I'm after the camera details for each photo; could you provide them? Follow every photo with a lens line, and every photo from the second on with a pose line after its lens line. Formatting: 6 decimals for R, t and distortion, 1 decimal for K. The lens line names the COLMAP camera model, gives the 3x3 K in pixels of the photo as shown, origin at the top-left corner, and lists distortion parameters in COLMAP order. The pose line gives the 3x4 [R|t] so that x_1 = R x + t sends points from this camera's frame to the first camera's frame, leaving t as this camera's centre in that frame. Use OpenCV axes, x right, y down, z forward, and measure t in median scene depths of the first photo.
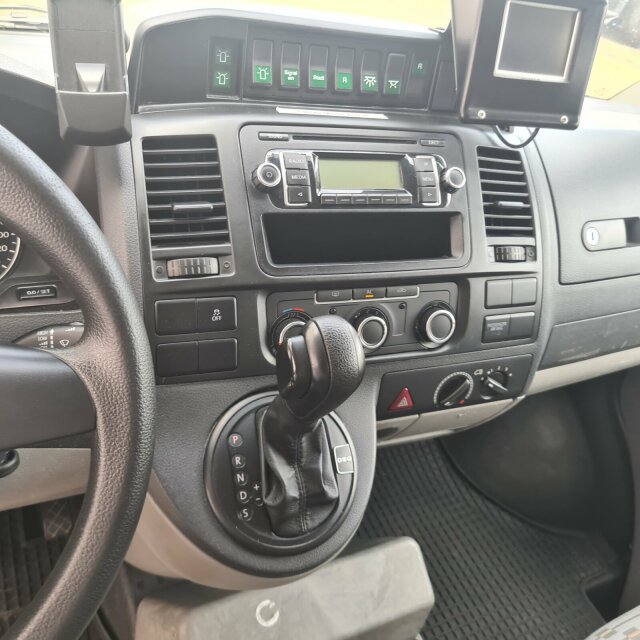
lens RADIAL K [[660.8, 0, 320.0], [0, 660.8, 320.0], [0, 0, 1]] dist [0.016027, 0.020917]
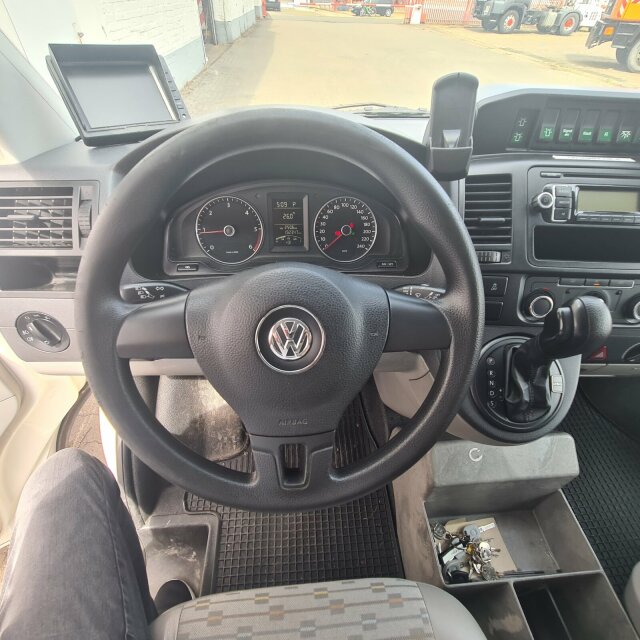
lens RADIAL K [[347.2, 0, 322.7], [0, 347.2, 327.9], [0, 0, 1]] dist [-0.004158, 0.000202]
pose [[0.920692, 0.146858, -0.361606, -0.216182], [-0.098114, 0.983843, 0.149757, 0.005674], [0.377756, -0.102402, 0.920225, 0.018239]]
